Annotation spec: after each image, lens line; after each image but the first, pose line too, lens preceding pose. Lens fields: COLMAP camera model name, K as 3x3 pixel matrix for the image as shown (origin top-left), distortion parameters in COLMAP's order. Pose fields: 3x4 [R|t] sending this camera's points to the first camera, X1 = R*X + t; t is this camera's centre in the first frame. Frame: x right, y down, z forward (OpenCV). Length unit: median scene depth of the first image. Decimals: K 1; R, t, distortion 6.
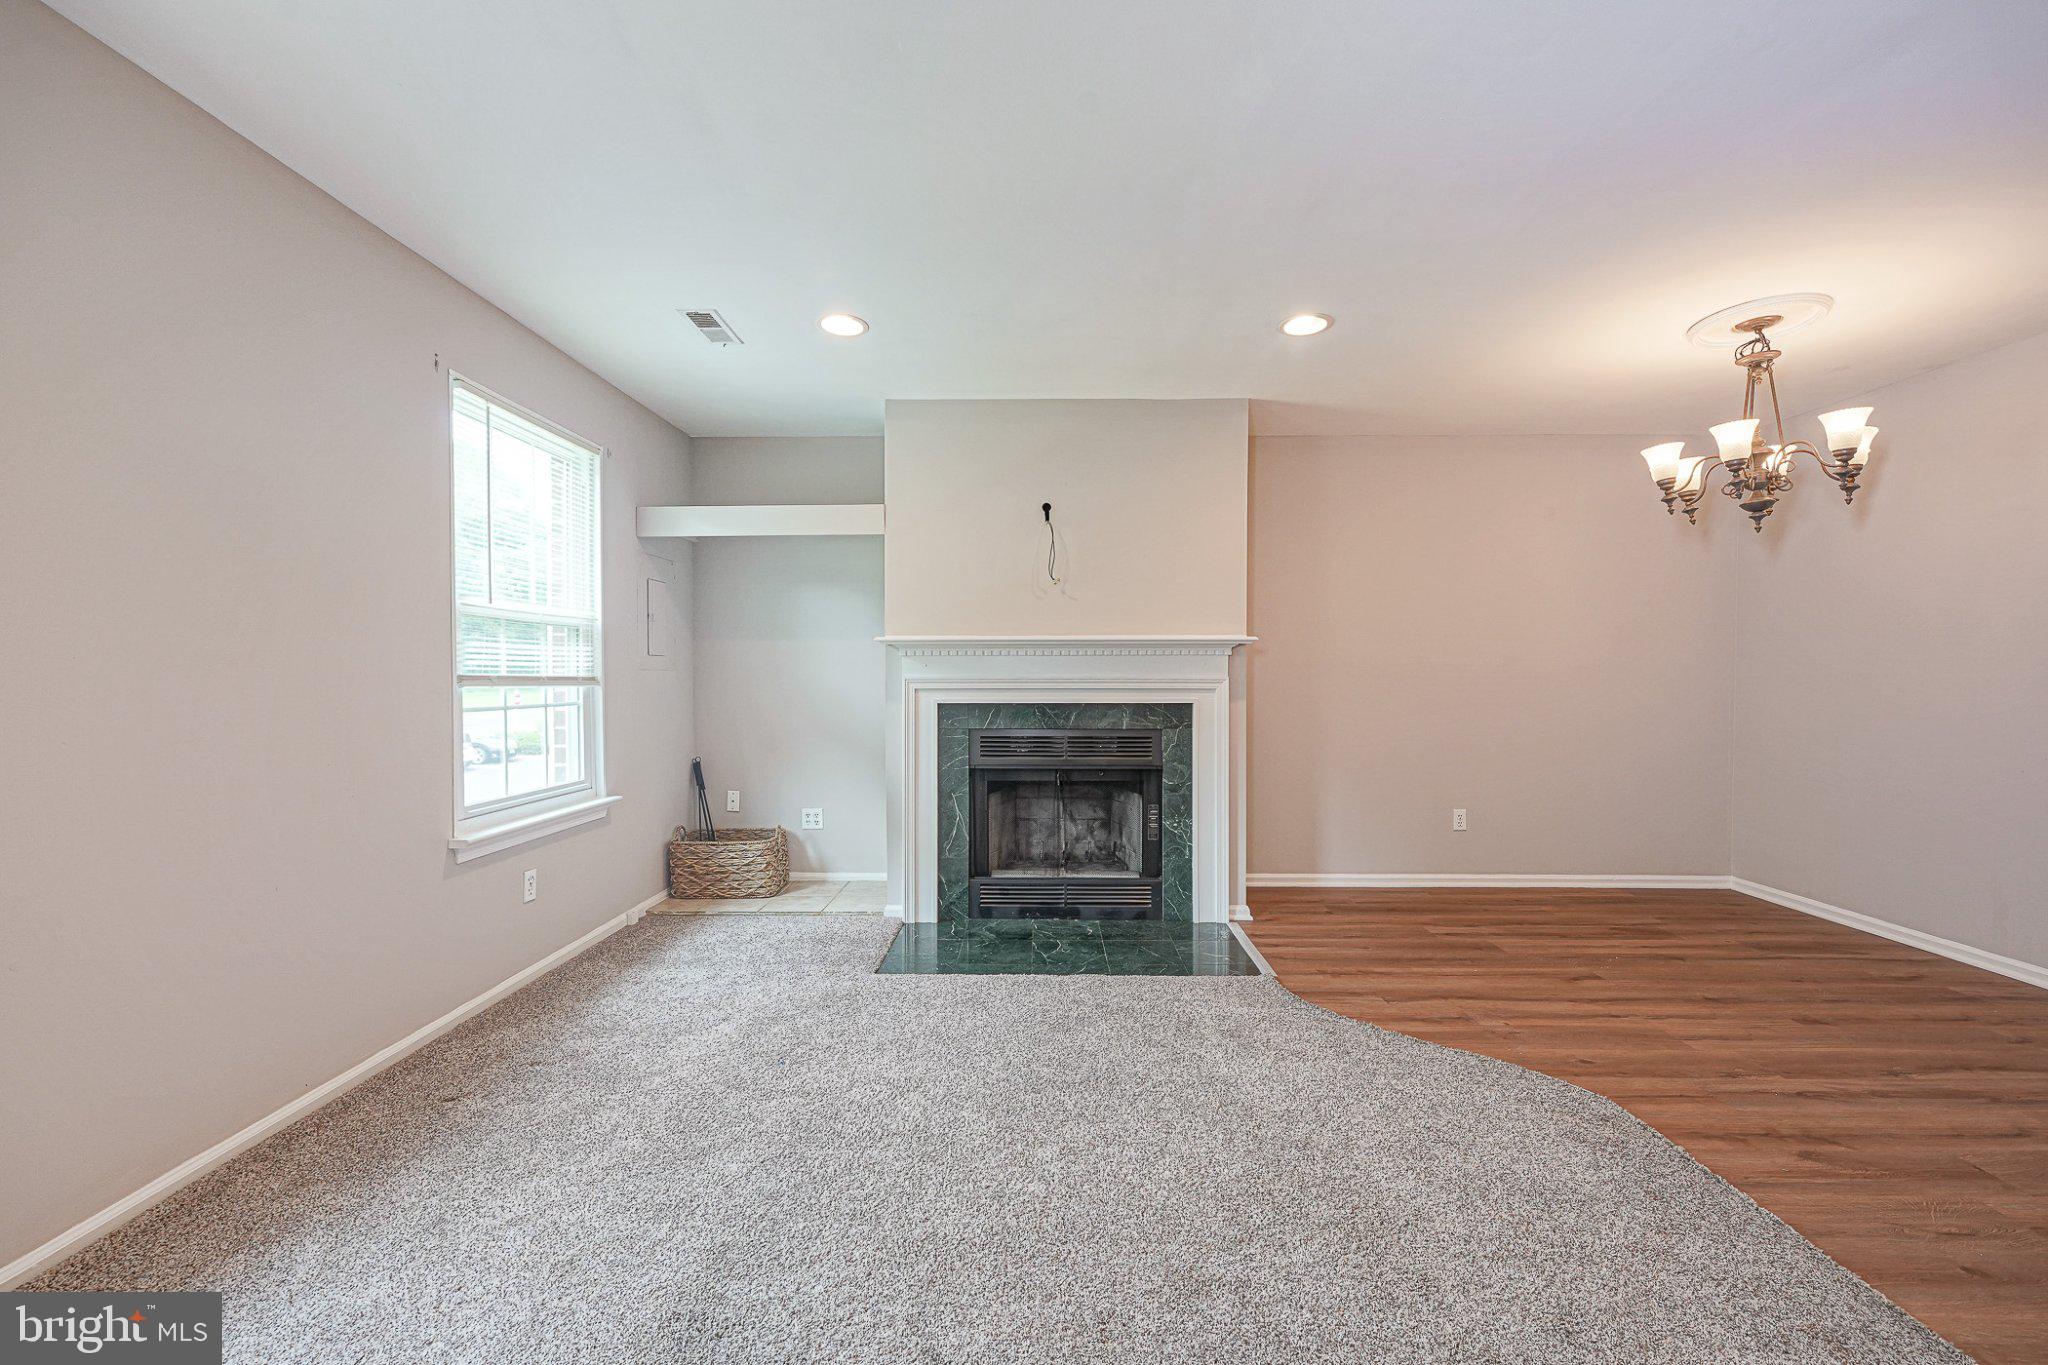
lens RADIAL K [[848.2, 0, 1024.0], [0, 848.2, 682.5], [0, 0, 1]] dist [-0.001397, 0.000427]
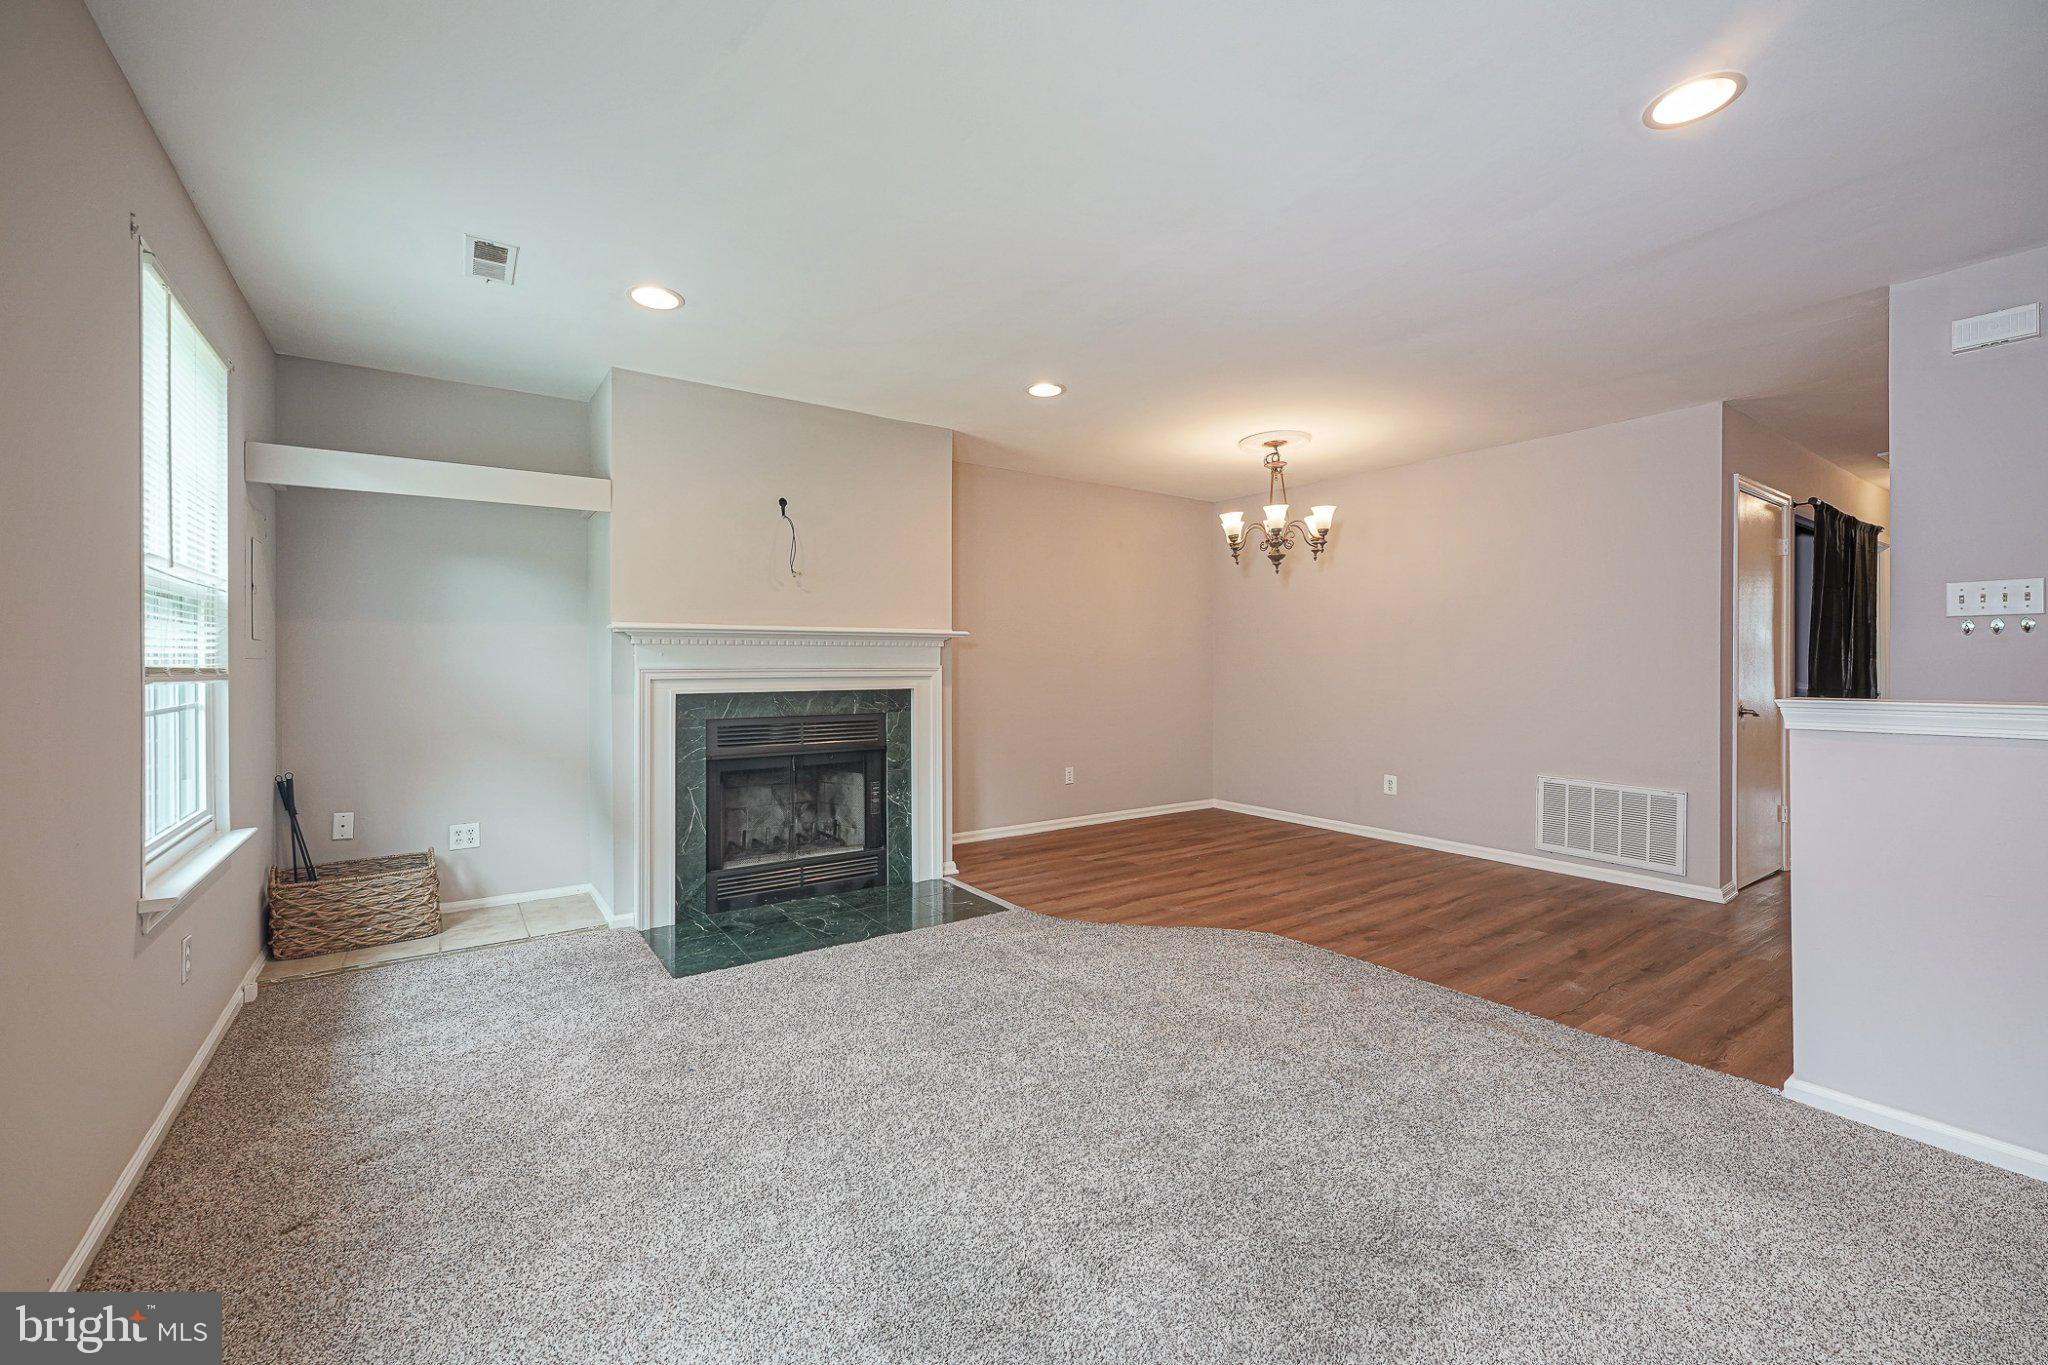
lens RADIAL K [[836.8, 0, 1022.4], [0, 836.8, 654.7], [0, 0, 1]] dist [0.000080, 0.000221]
pose [[0.812295, 0.003958, 0.583233, -0.334380], [0.006773, 0.999846, -0.016217, -0.001959], [-0.583207, 0.017123, 0.812143, 0.003188]]
